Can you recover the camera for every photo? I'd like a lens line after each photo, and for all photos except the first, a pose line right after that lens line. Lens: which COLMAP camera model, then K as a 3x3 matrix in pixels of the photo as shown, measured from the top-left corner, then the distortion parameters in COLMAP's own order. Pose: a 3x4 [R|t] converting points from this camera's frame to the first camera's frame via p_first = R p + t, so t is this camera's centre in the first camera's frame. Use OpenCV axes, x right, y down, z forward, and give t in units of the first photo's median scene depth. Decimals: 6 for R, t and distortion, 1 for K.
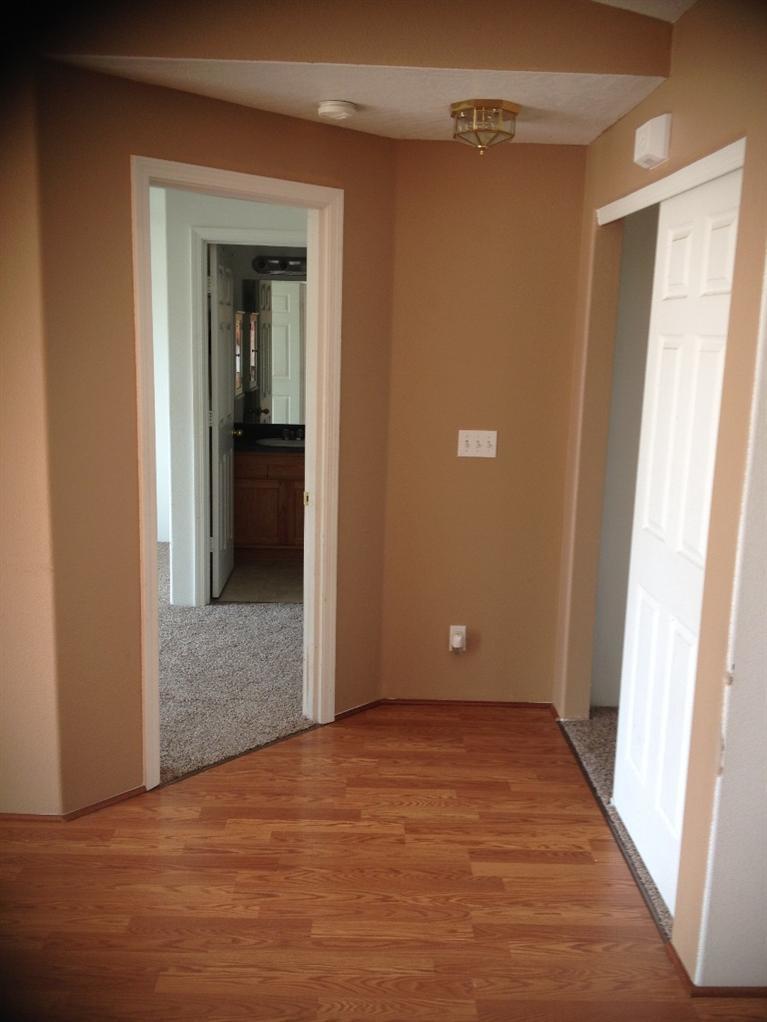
lens RADIAL K [[964.4, 0, 359.6], [0, 964.4, 513.3], [0, 0, 1]] dist [0.099636, -0.005590]
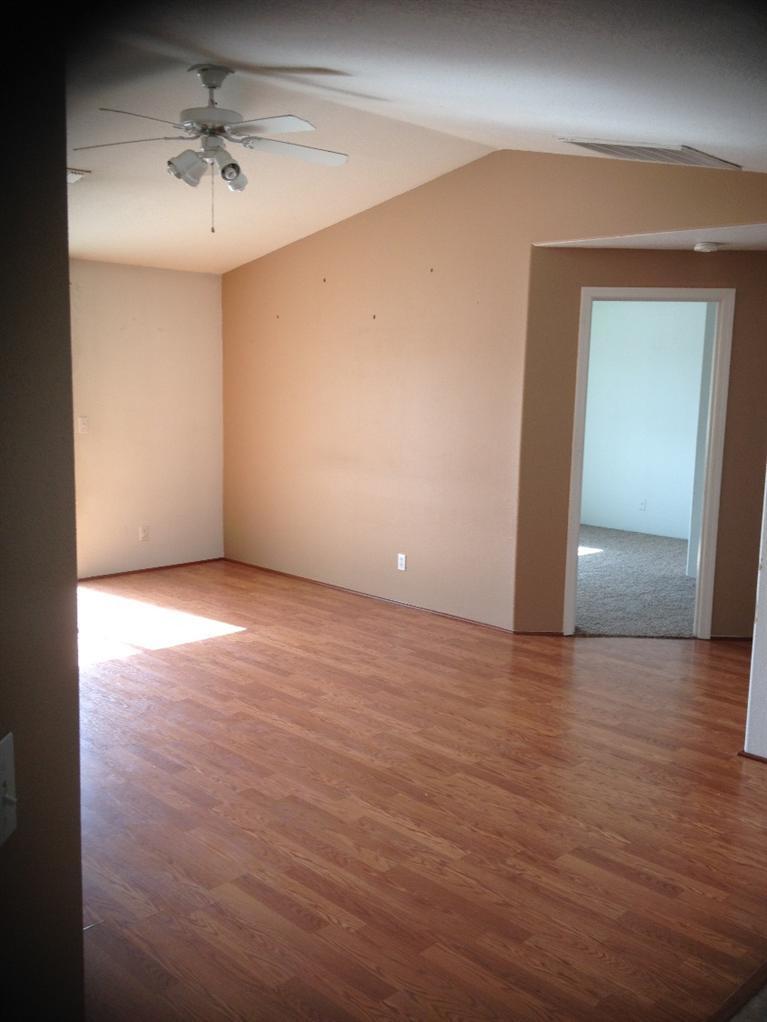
lens RADIAL K [[964.4, 0, 359.6], [0, 964.4, 513.3], [0, 0, 1]] dist [0.099636, -0.005590]
pose [[0.689028, 0.102704, -0.717421, 0.768880], [-0.146864, 0.989157, 0.000553, 0.119206], [0.709698, 0.104982, 0.696640, -0.512603]]
